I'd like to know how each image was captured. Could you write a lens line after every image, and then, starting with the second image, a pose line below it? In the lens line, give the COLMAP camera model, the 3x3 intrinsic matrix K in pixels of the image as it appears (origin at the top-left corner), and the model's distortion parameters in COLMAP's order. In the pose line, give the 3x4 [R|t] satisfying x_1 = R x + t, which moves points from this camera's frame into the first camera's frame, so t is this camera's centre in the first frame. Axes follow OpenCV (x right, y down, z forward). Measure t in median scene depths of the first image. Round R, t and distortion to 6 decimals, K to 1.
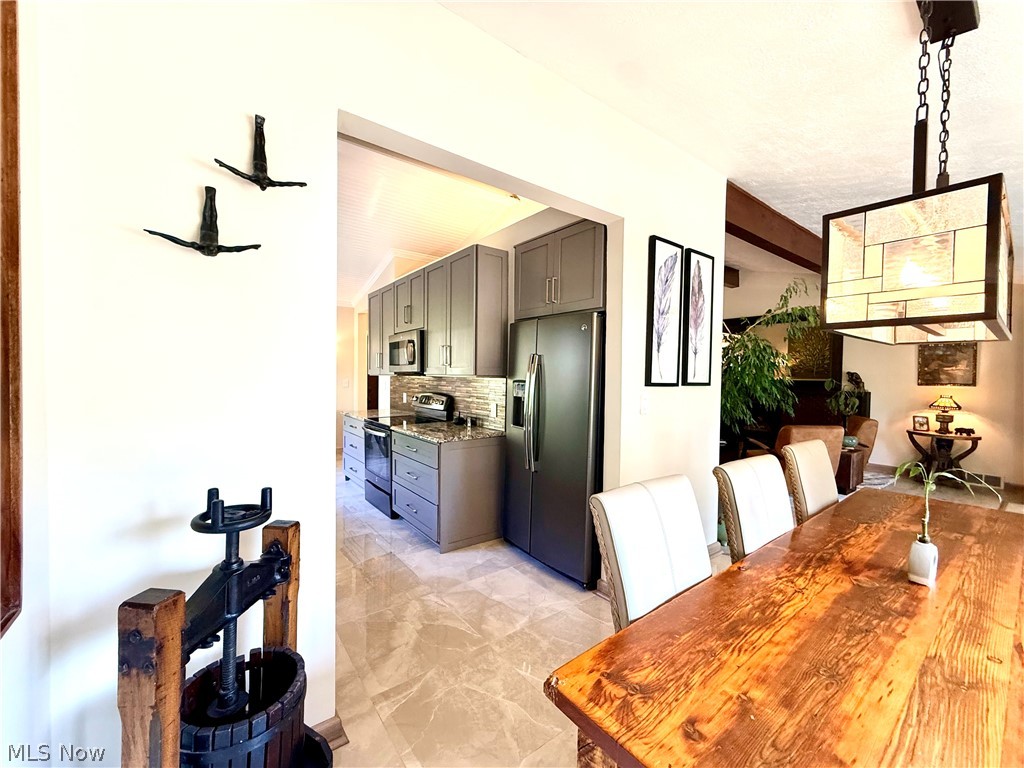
lens RADIAL K [[409.0, 0, 509.5], [0, 409.0, 384.2], [0, 0, 1]] dist [0.000021, -0.000233]
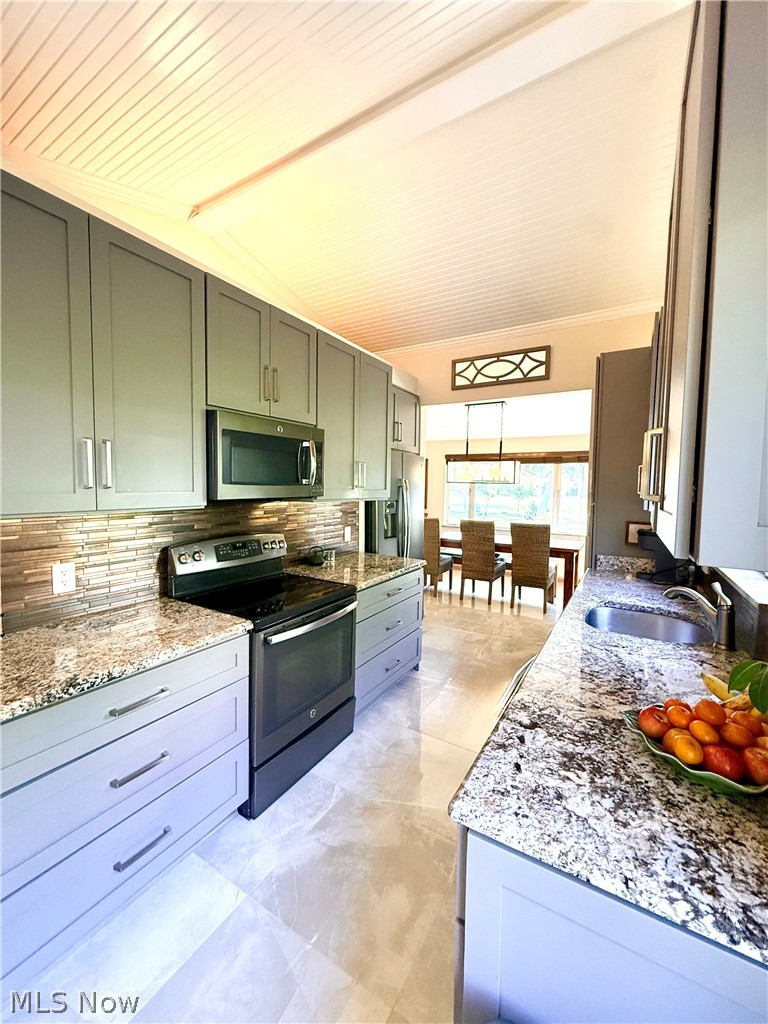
lens RADIAL K [[409.0, 0, 384.0], [0, 409.0, 512.0], [0, 0, 1]] dist [0.000021, -0.000233]
pose [[-0.374722, -0.075038, 0.924096, -0.790238], [0.002596, 0.996631, 0.081981, -0.053696], [-0.927134, 0.033119, -0.373265, 1.082880]]
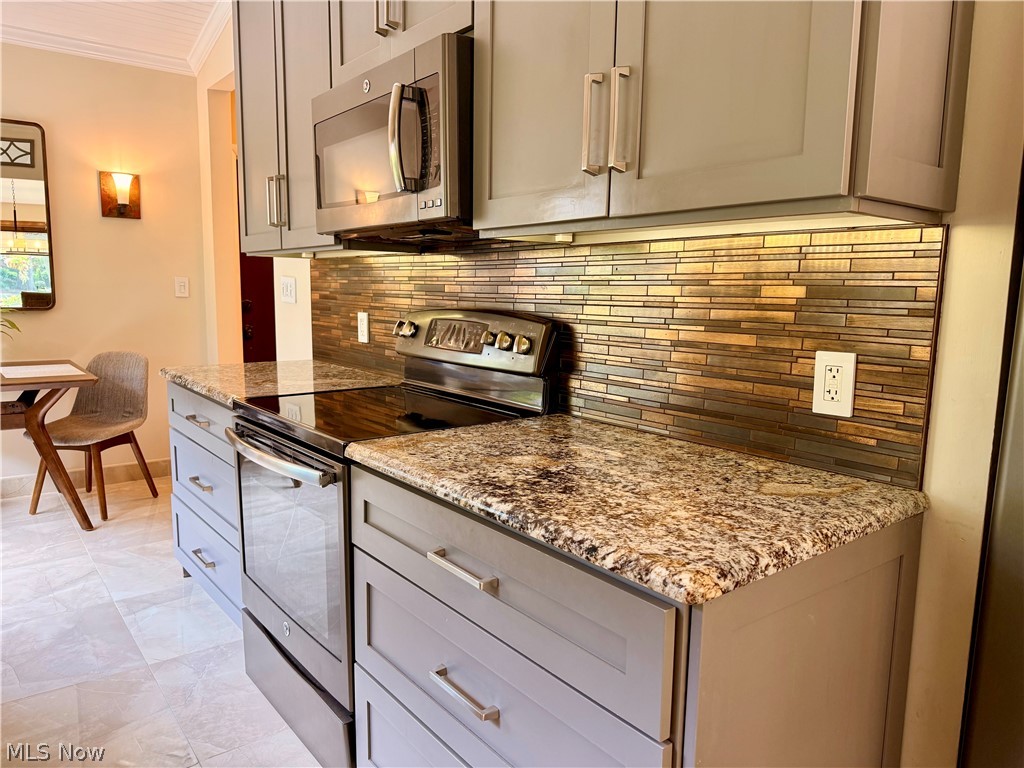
lens RADIAL K [[710.0, 0, 512.0], [0, 710.0, 384.0], [0, 0, 1]] dist [0.122214, -0.179612]
pose [[0.999749, 0.002768, 0.022236, -0.184515], [-0.005171, 0.994051, 0.108790, 0.019566], [-0.021802, -0.108877, 0.993816, 0.534206]]
